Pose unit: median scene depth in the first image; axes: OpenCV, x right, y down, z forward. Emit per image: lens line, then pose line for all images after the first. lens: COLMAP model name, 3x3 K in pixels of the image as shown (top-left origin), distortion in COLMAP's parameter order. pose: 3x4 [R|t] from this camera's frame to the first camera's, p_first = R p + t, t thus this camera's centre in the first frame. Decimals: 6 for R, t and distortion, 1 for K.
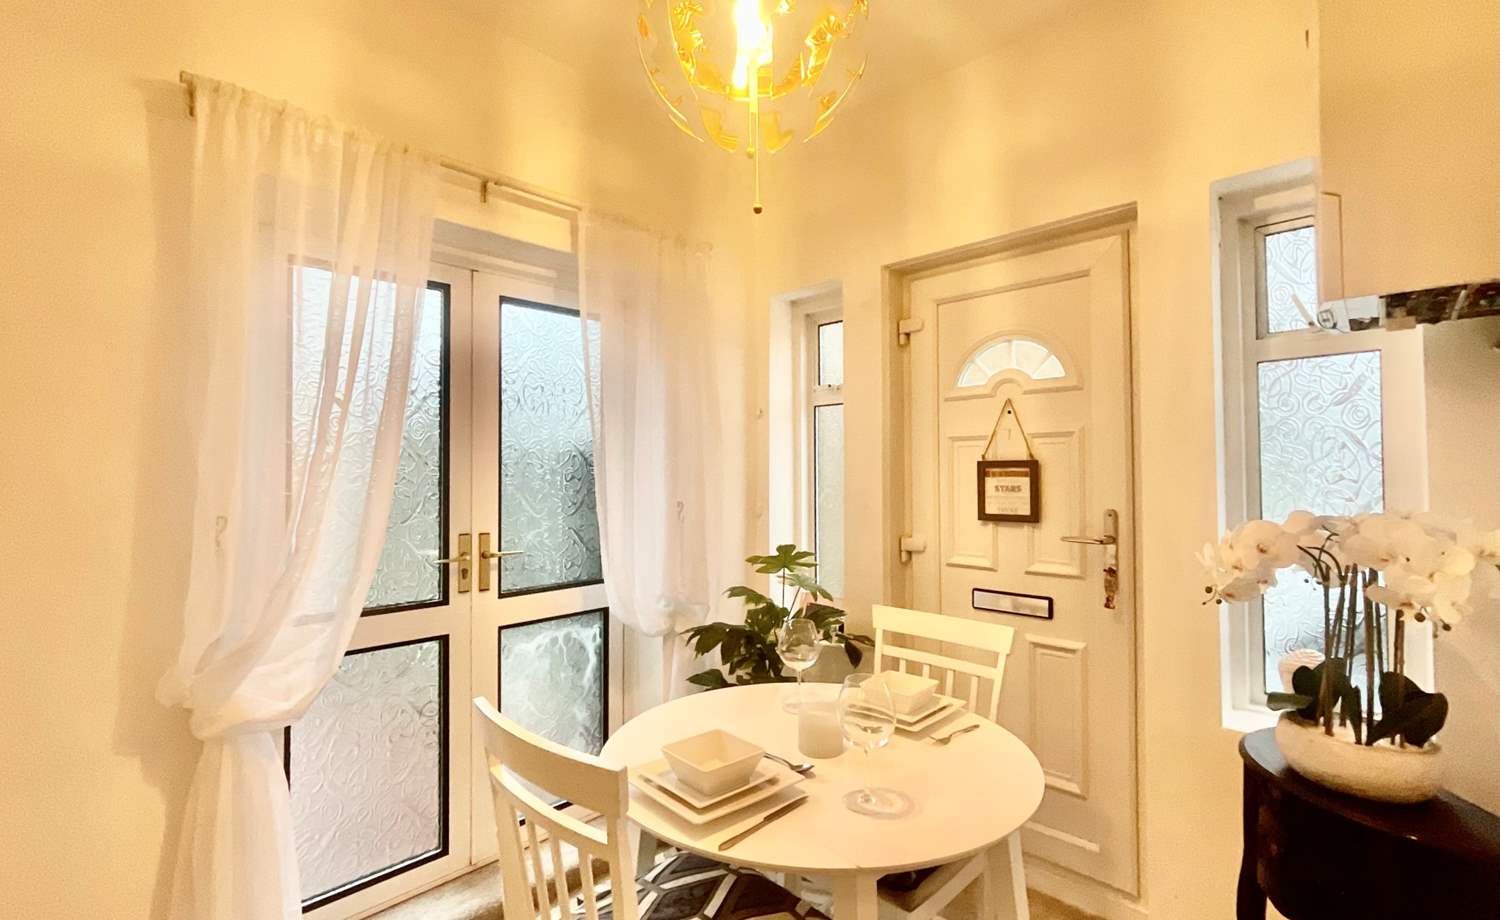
lens RADIAL K [[678.8, 0, 750.0], [0, 678.8, 460.0], [0, 0, 1]] dist [0.000421, 0.000066]
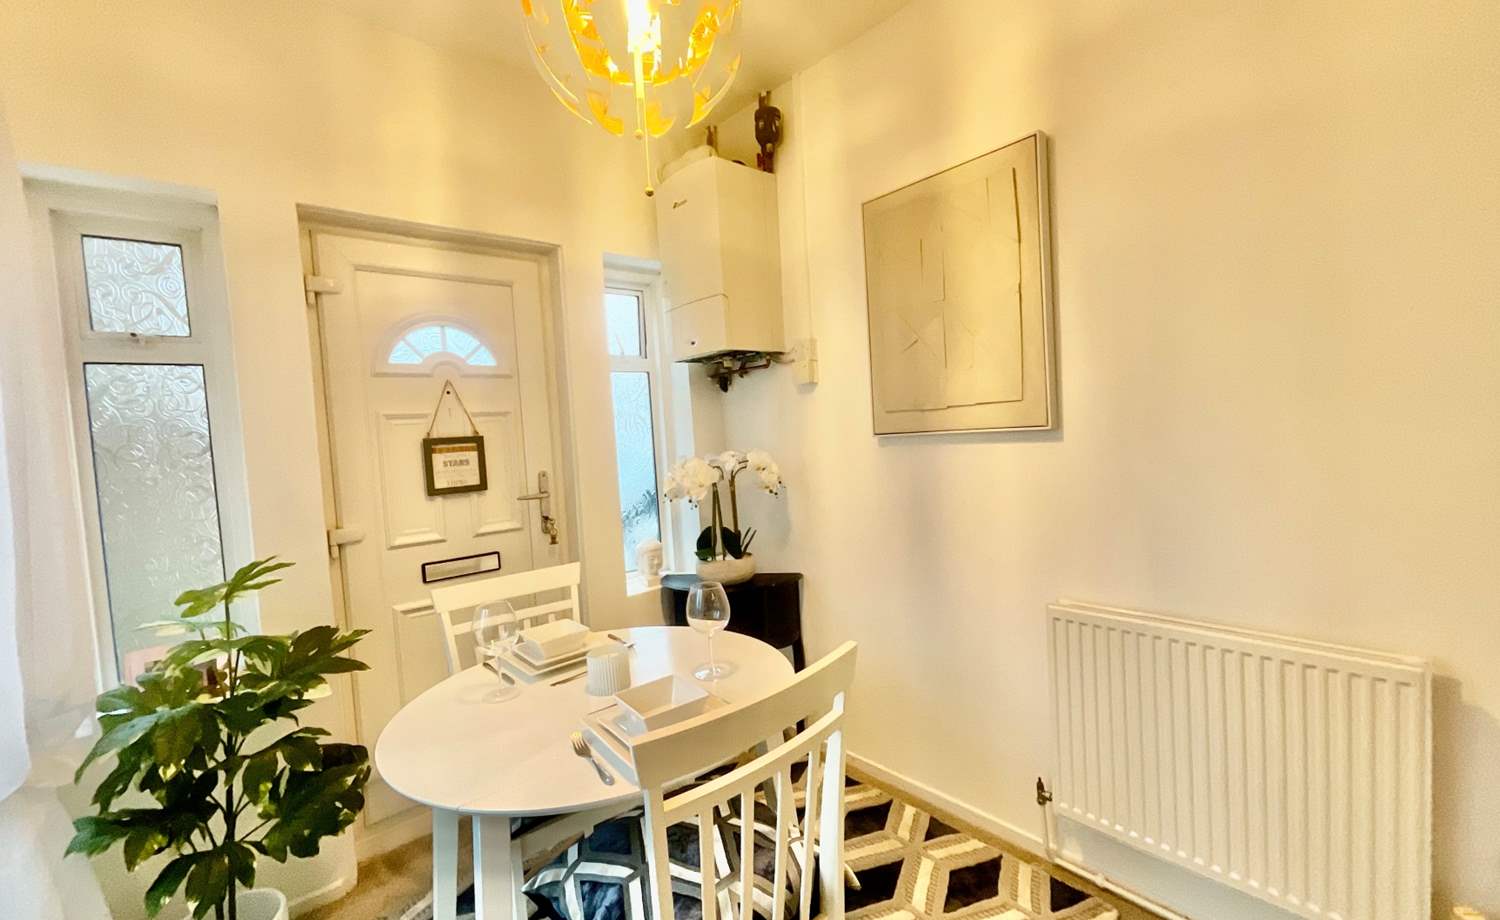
lens RADIAL K [[609.6, 0, 750.3], [0, 609.6, 462.4], [0, 0, 1]] dist [0.001256, 0.000381]
pose [[0.084777, -0.054104, 0.994930, -0.551370], [0.038200, 0.997967, 0.051015, 0.009288], [-0.995667, 0.033681, 0.086672, 0.440724]]
